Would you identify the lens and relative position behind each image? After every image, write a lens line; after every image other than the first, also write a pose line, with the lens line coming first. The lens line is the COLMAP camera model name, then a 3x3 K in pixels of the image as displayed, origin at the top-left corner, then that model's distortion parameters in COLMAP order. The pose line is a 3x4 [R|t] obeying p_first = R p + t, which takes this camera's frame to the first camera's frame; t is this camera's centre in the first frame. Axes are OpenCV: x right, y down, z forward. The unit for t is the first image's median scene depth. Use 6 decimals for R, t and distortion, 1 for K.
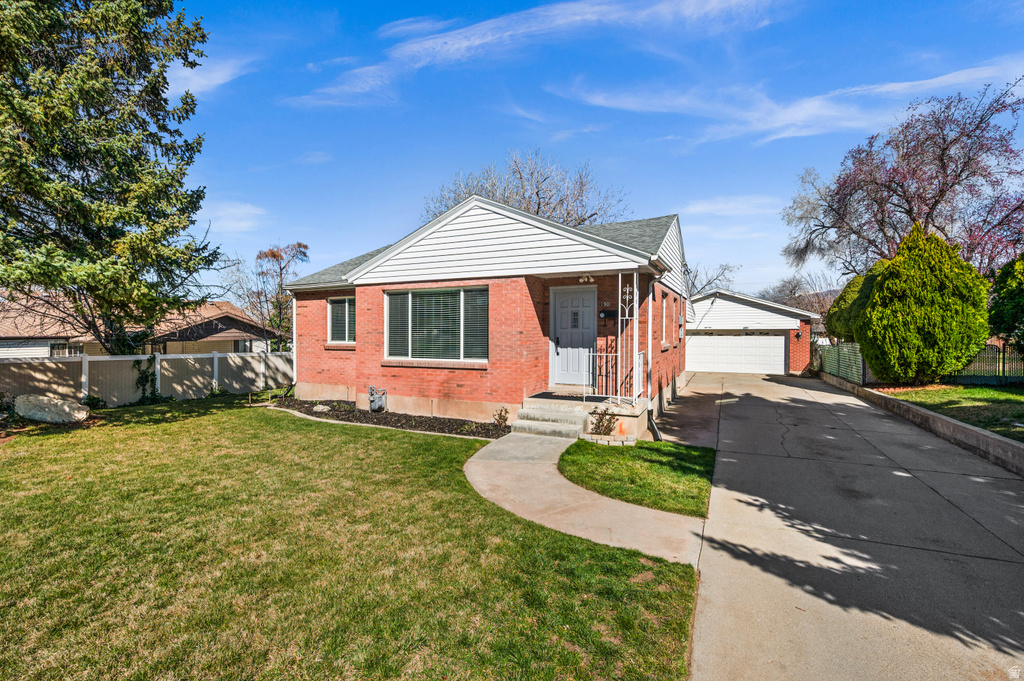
lens RADIAL K [[461.0, 0, 512.0], [0, 461.0, 340.5], [0, 0, 1]] dist [0.001715, 0.000338]
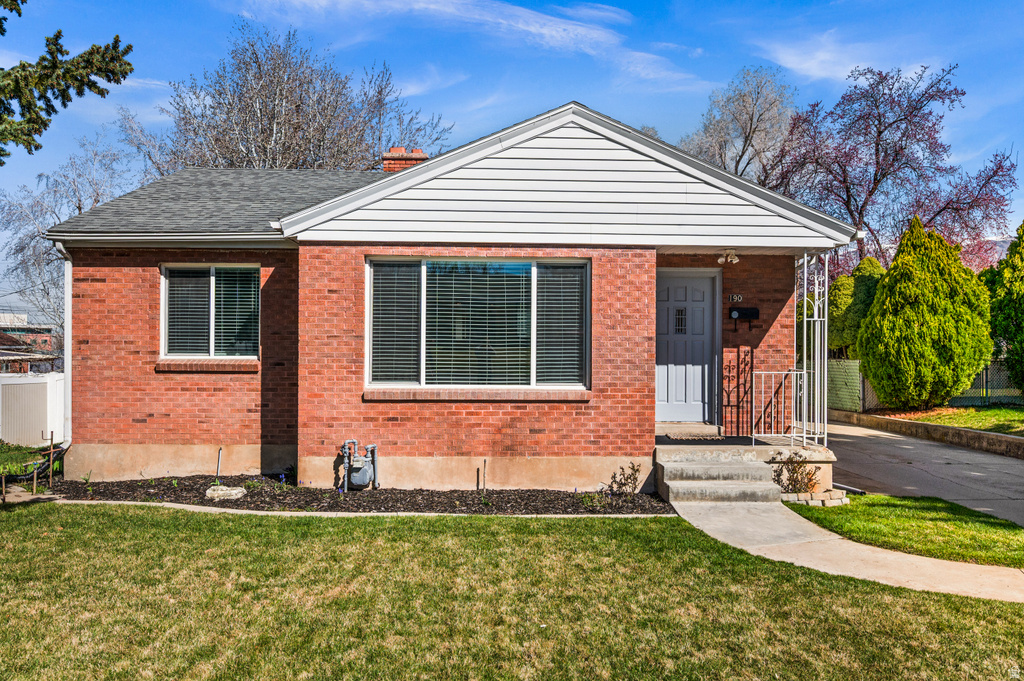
lens RADIAL K [[748.1, 0, 510.6], [0, 748.1, 339.6], [0, 0, 1]] dist [-0.001234, 0.001183]
pose [[0.887951, 0.012254, 0.459775, -0.509407], [0.001188, 0.999581, -0.028934, 0.010435], [-0.459936, 0.026238, 0.887564, 0.170119]]
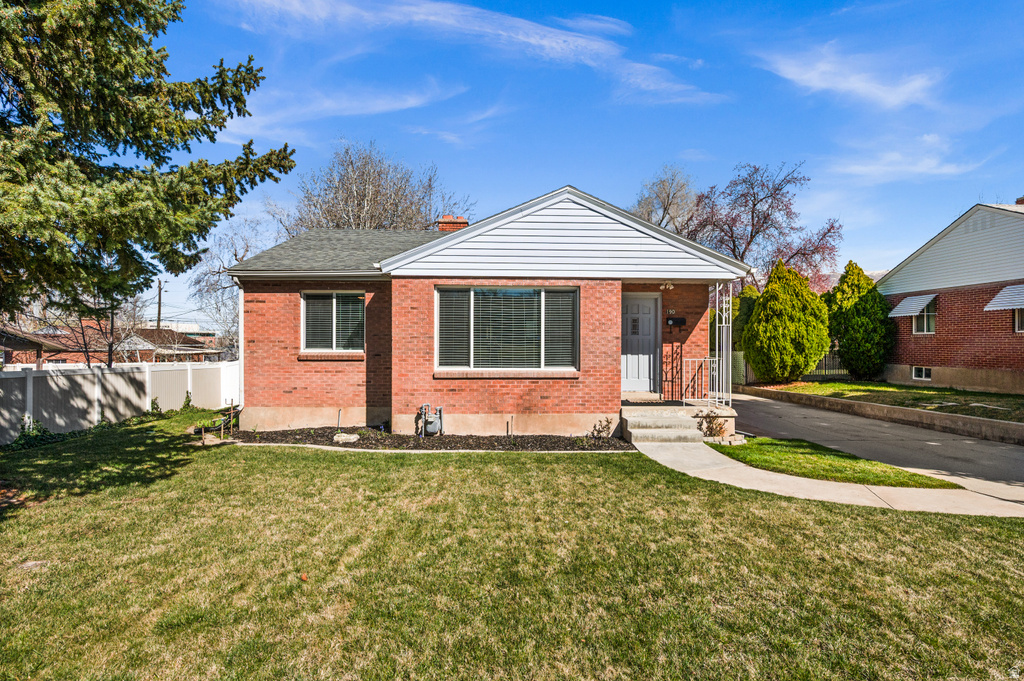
lens RADIAL K [[481.7, 0, 512.0], [0, 481.7, 340.5], [0, 0, 1]] dist [0.003579, 0.000170]
pose [[0.886740, 0.008037, 0.462198, -0.536592], [0.004761, 0.999637, -0.026517, 0.011348], [-0.462243, 0.025714, 0.886380, 0.183139]]
